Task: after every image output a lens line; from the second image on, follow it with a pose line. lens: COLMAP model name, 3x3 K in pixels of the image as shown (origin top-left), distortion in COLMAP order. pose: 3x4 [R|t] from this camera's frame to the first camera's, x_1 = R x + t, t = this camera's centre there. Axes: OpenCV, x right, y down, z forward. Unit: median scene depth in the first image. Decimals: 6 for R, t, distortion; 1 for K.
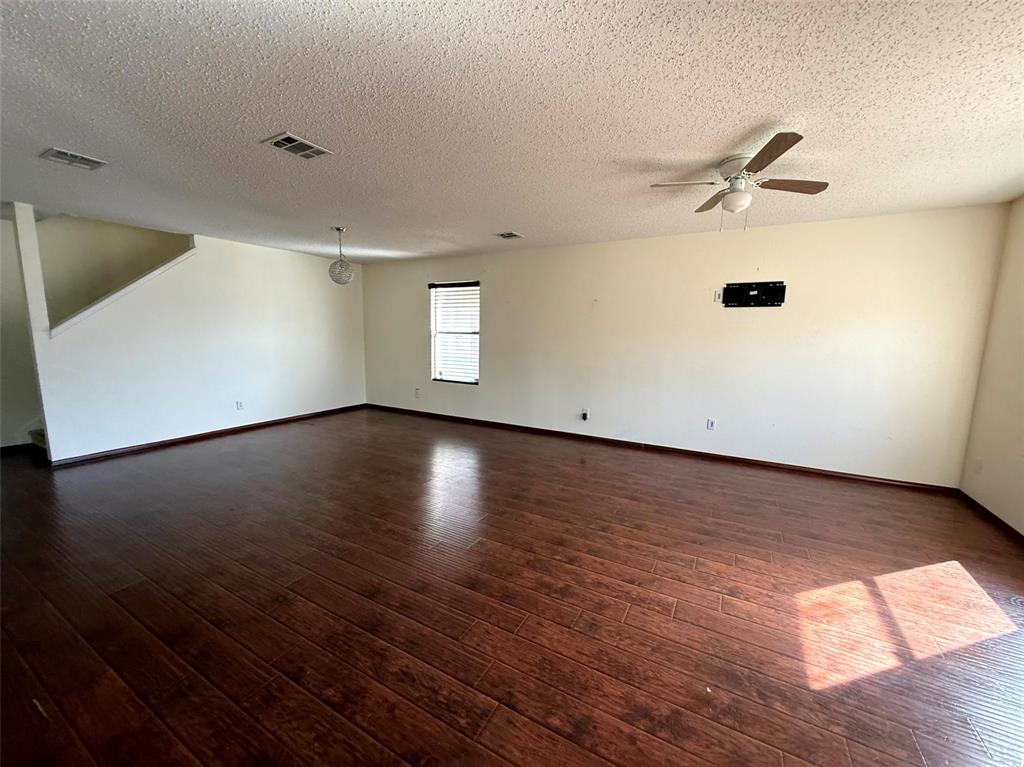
lens RADIAL K [[406.3, 0, 508.7], [0, 406.3, 383.1], [0, 0, 1]] dist [-0.000697, -0.000078]
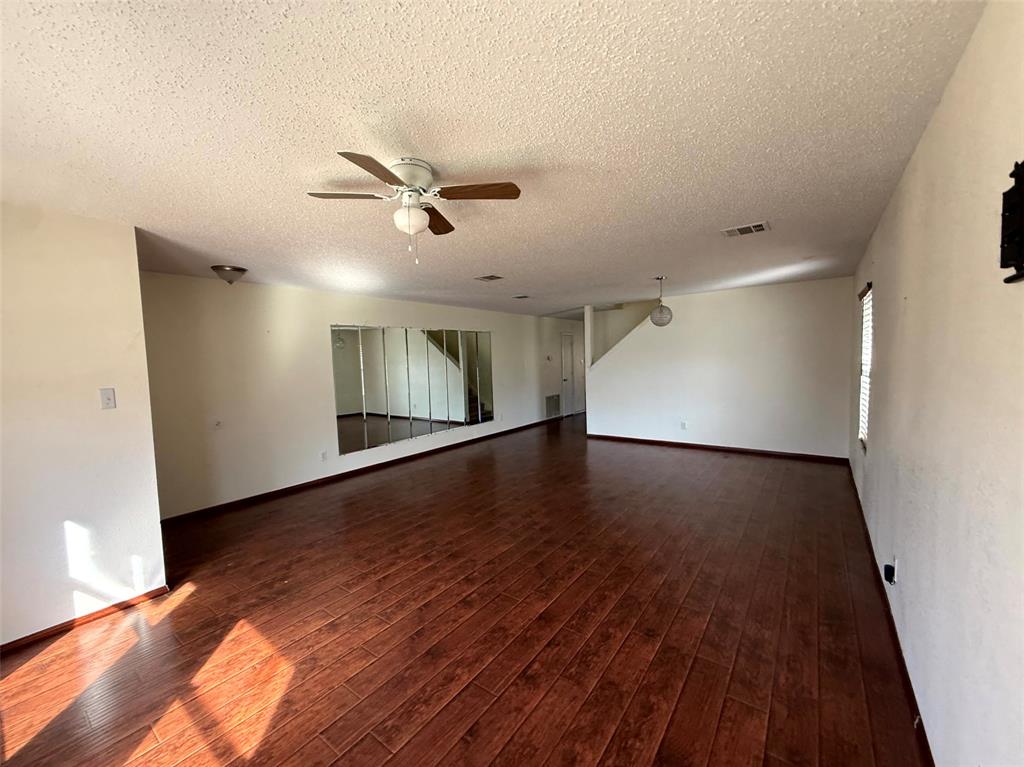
lens RADIAL K [[406.3, 0, 508.4], [0, 406.3, 384.9], [0, 0, 1]] dist [-0.000697, -0.000078]
pose [[-0.124980, 0.054027, -0.990687, 1.507611], [-0.100118, 0.992733, 0.066769, -0.235815], [0.987095, 0.107531, -0.118663, 1.497701]]
